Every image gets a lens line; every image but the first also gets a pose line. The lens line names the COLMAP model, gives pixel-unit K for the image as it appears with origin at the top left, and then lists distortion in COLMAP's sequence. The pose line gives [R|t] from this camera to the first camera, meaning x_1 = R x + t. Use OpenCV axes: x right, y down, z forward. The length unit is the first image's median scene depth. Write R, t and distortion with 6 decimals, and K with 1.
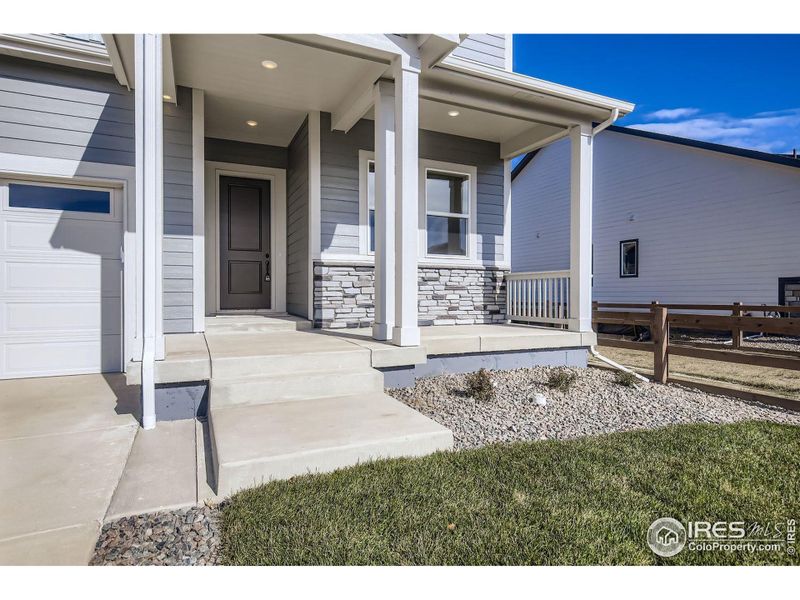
lens RADIAL K [[520.4, 0, 400.0], [0, 520.4, 300.0], [0, 0, 1]] dist [0.007164, 0.002873]
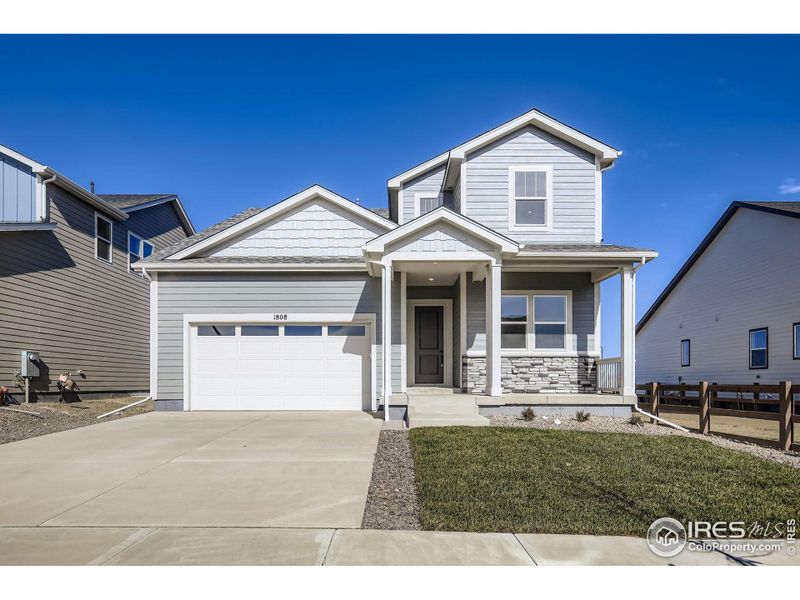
lens RADIAL K [[520.4, 0, 400.0], [0, 520.4, 300.0], [0, 0, 1]] dist [0.007164, 0.002873]
pose [[0.930529, -0.060107, -0.361251, 0.260843], [-0.000120, 0.986389, -0.164429, 0.029611], [0.366218, 0.153049, 0.917857, -0.678041]]
